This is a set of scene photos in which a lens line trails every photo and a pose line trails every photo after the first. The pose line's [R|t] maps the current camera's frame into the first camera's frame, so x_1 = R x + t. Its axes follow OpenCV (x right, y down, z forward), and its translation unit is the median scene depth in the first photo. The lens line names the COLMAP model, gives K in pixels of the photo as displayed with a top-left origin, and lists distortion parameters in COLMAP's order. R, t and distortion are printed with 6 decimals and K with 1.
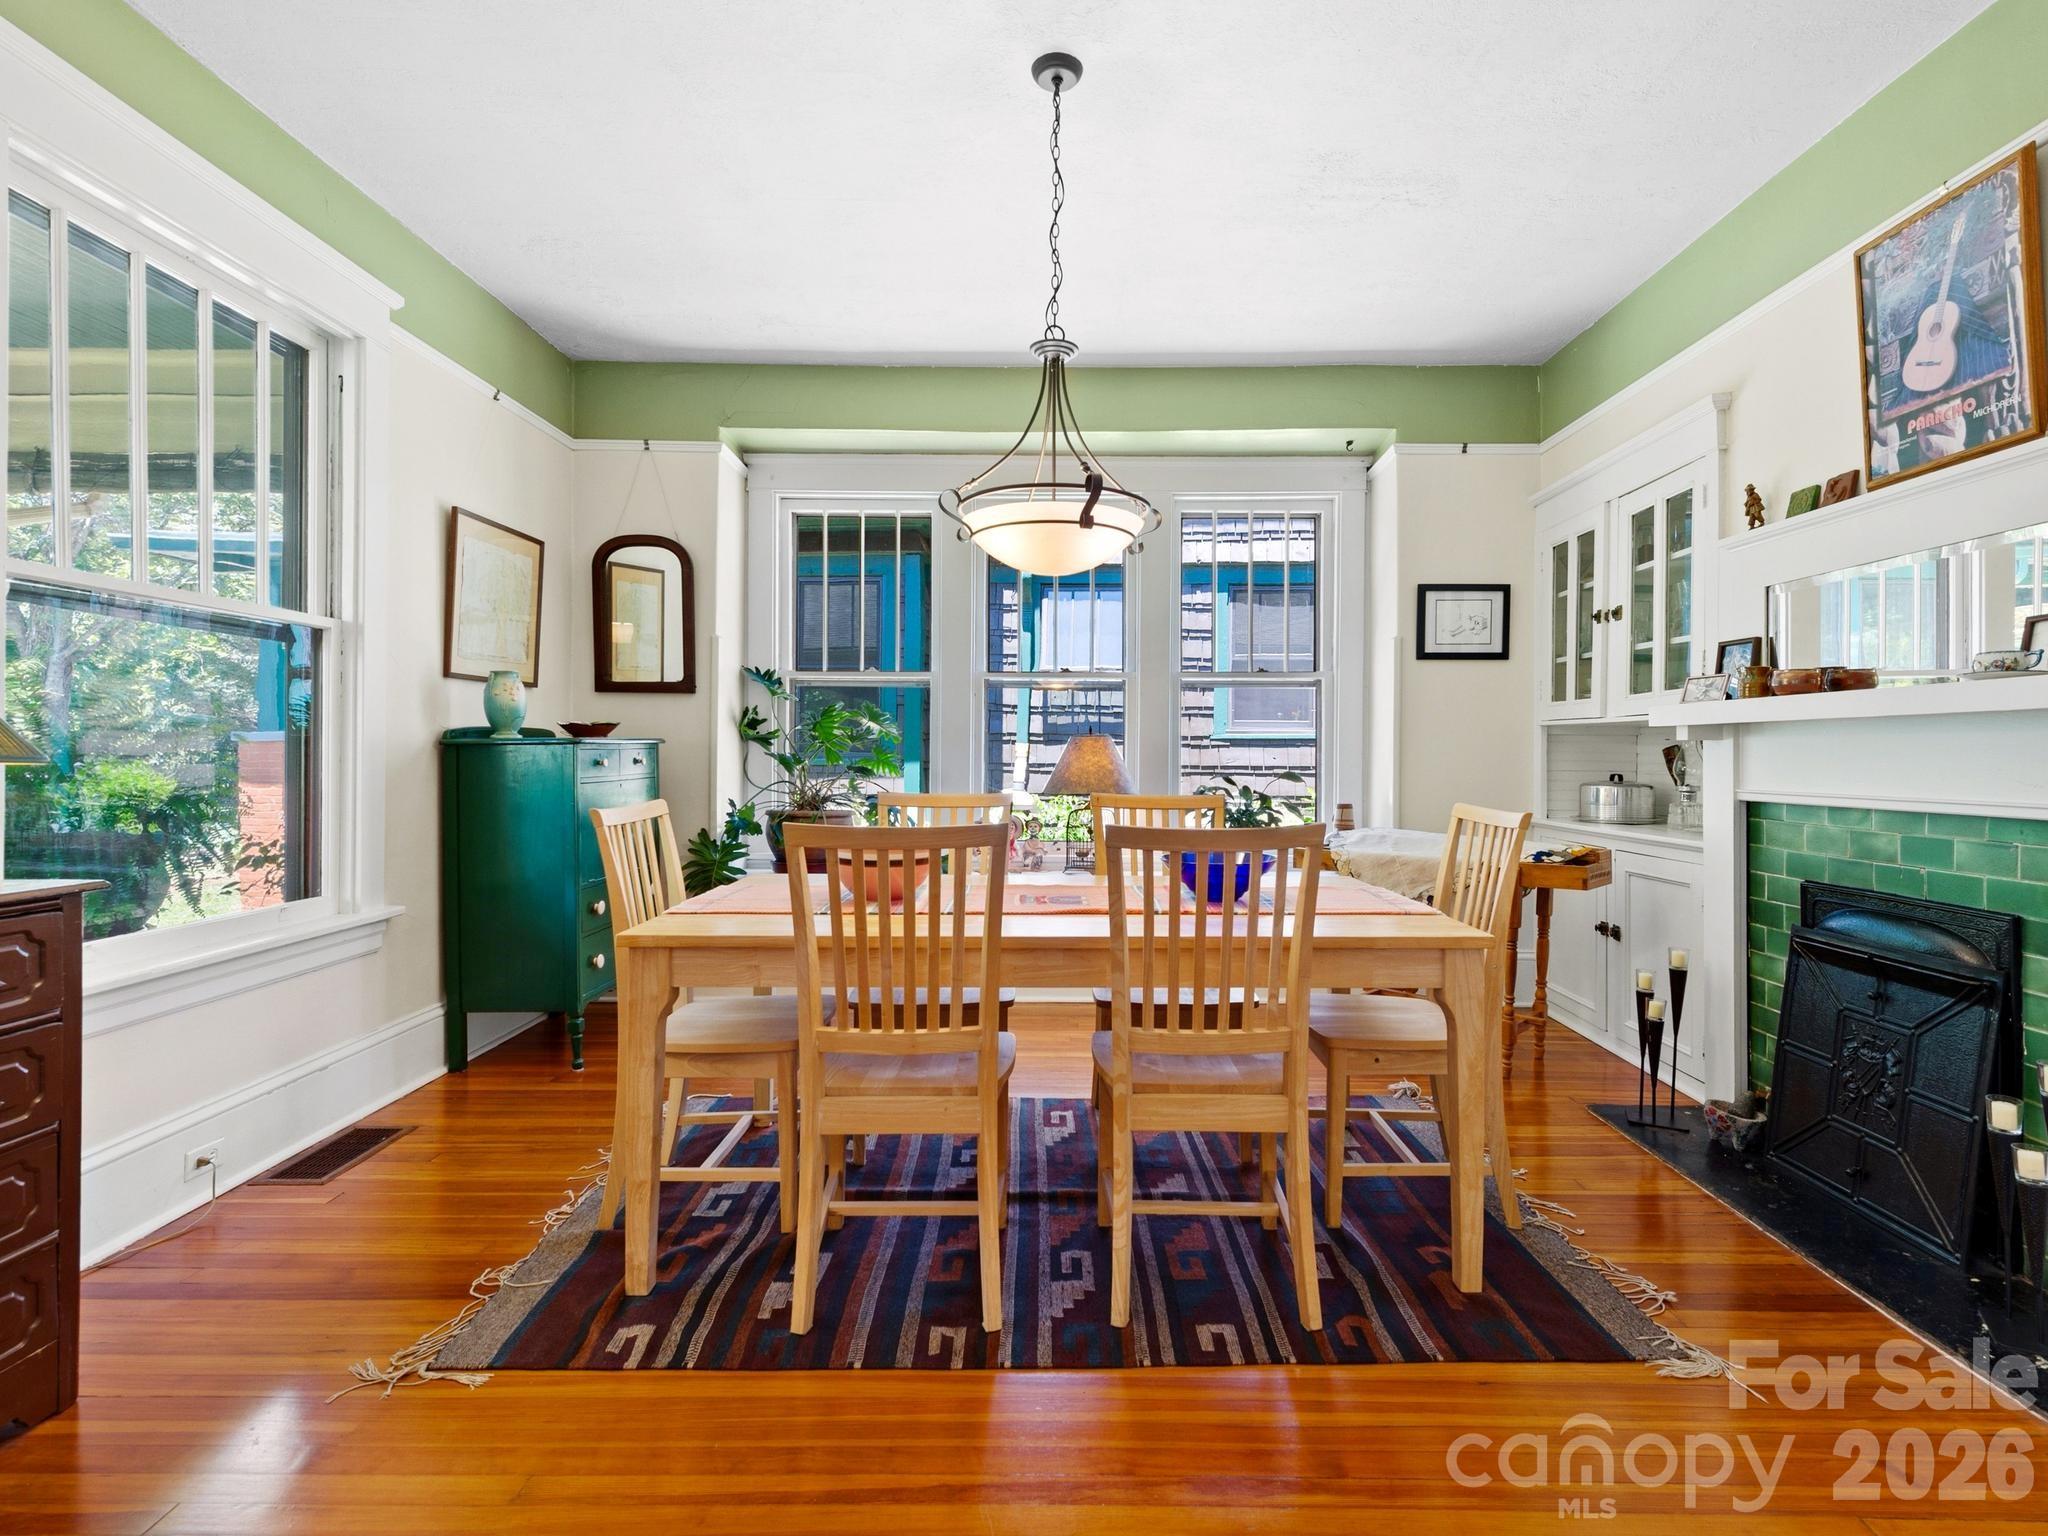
lens RADIAL K [[1030.2, 0, 1066.3], [0, 1030.2, 764.0], [0, 0, 1]] dist [-0.001975, -0.000291]
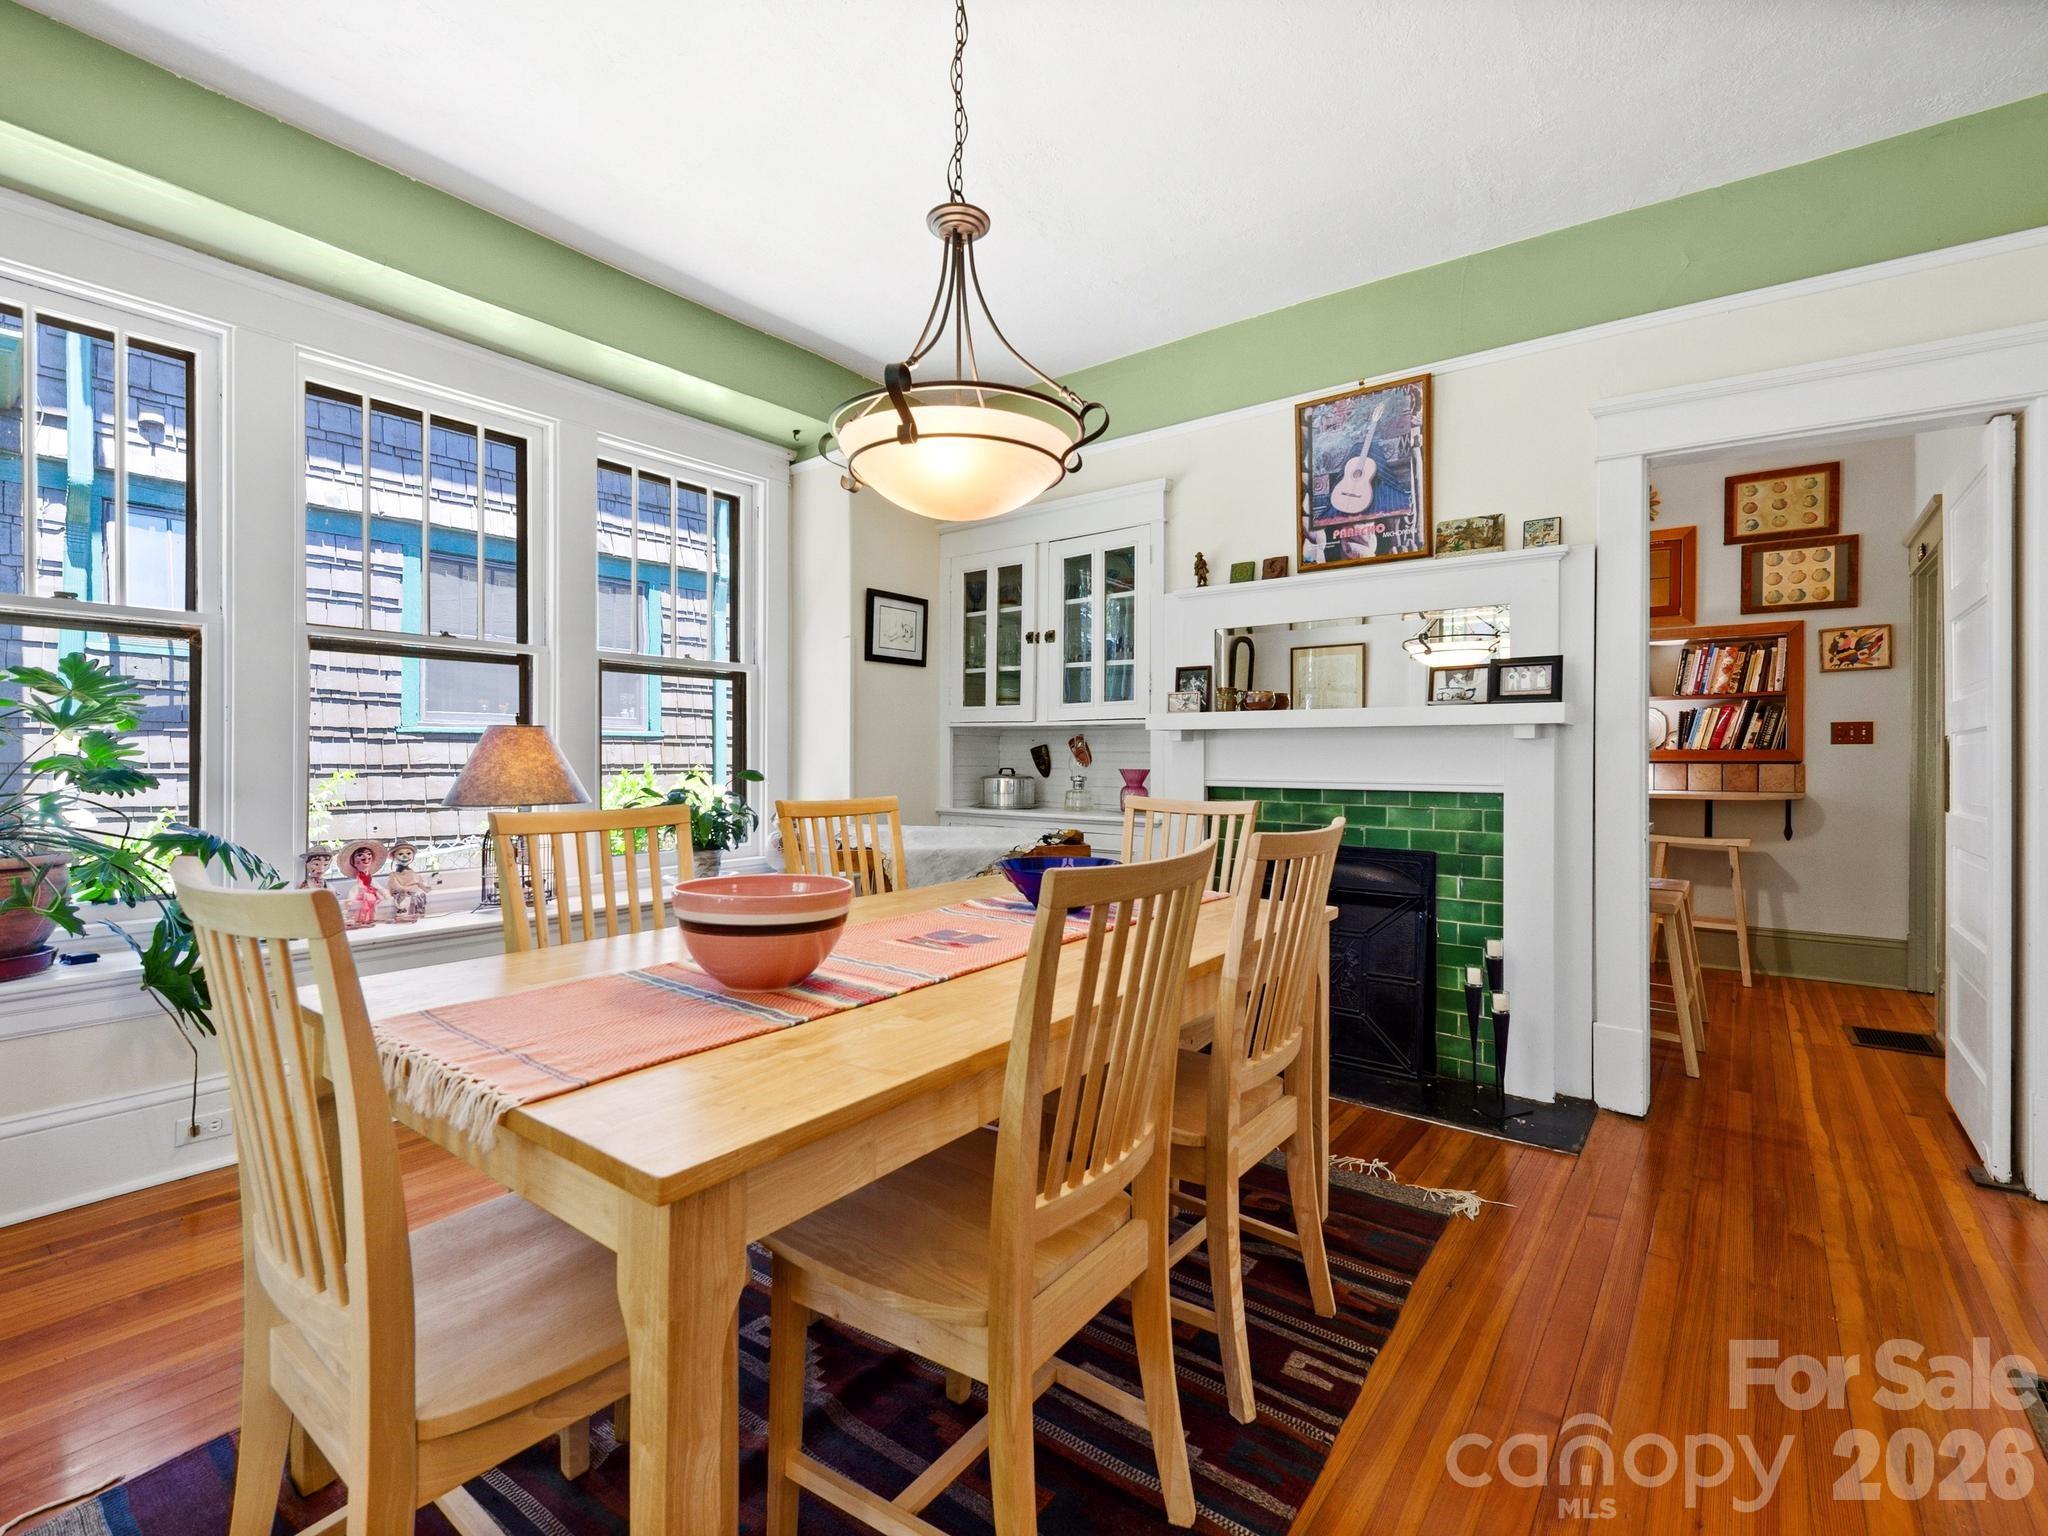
lens RADIAL K [[922.0, 0, 1030.1], [0, 922.0, 766.0], [0, 0, 1]] dist [0.012275, -0.001542]
pose [[0.608751, -0.011466, 0.793279, -0.385985], [0.006158, 0.999934, 0.009728, -0.003847], [-0.793338, -0.001037, 0.608781, 0.390646]]
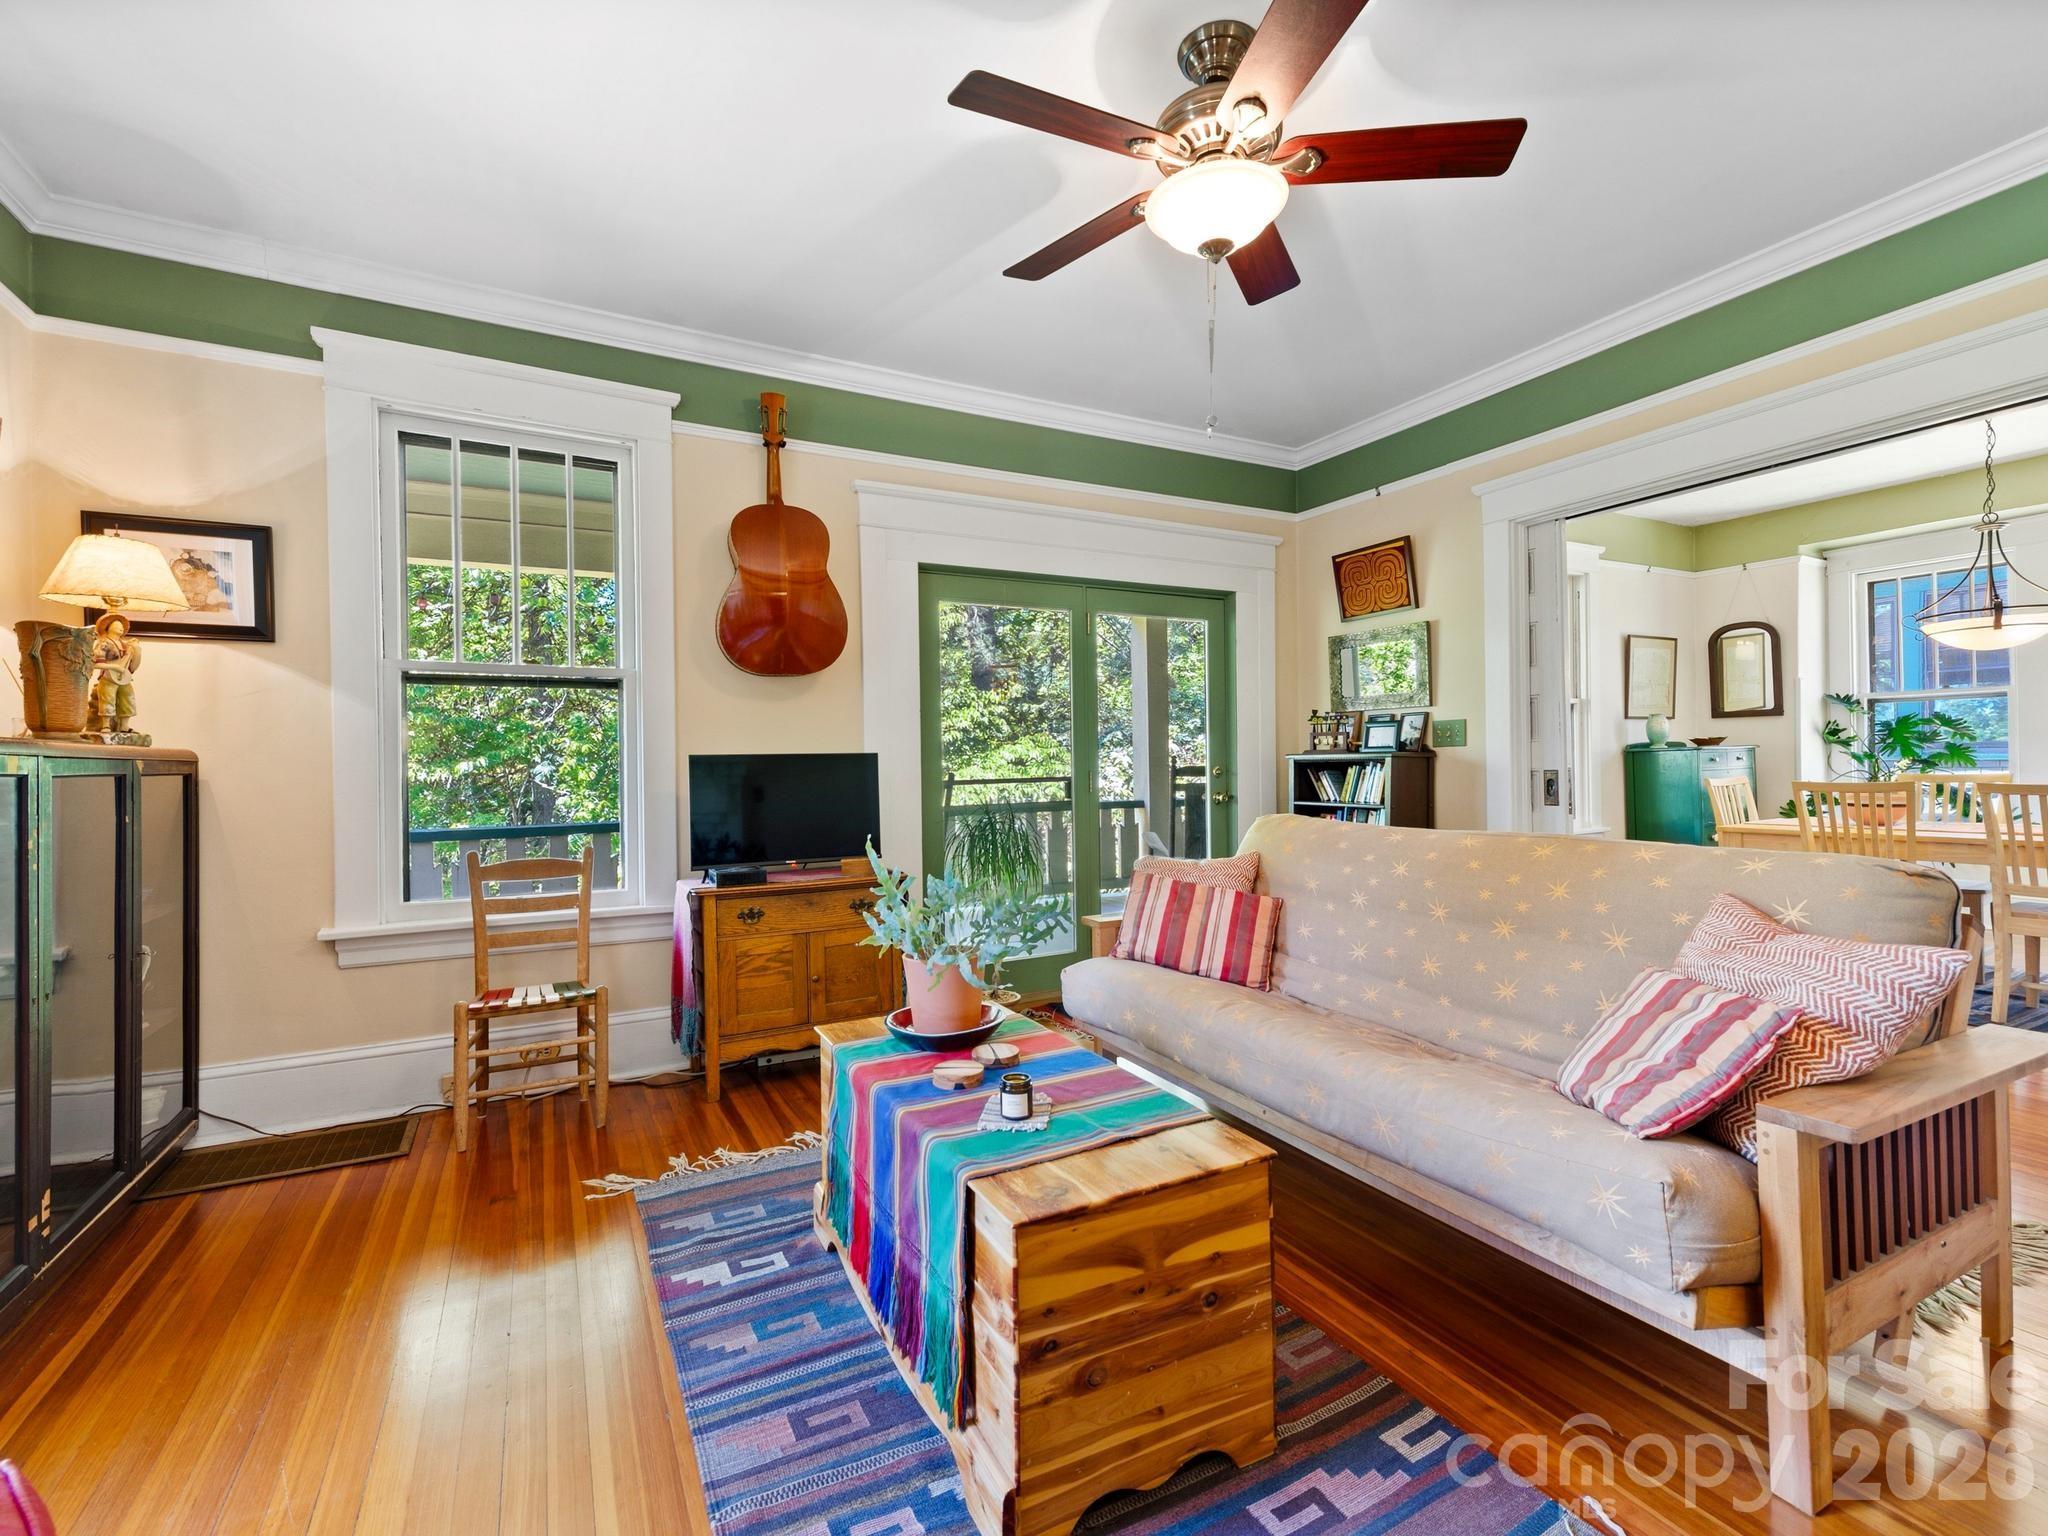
lens RADIAL K [[922.0, 0, 1022.7], [0, 922.0, 764.2], [0, 0, 1]] dist [0.012275, -0.001542]
pose [[0.471504, -0.015873, -0.881721, 2.487306], [0.012764, 0.999856, -0.011174, 0.056167], [0.881772, -0.005986, 0.471639, -5.084642]]
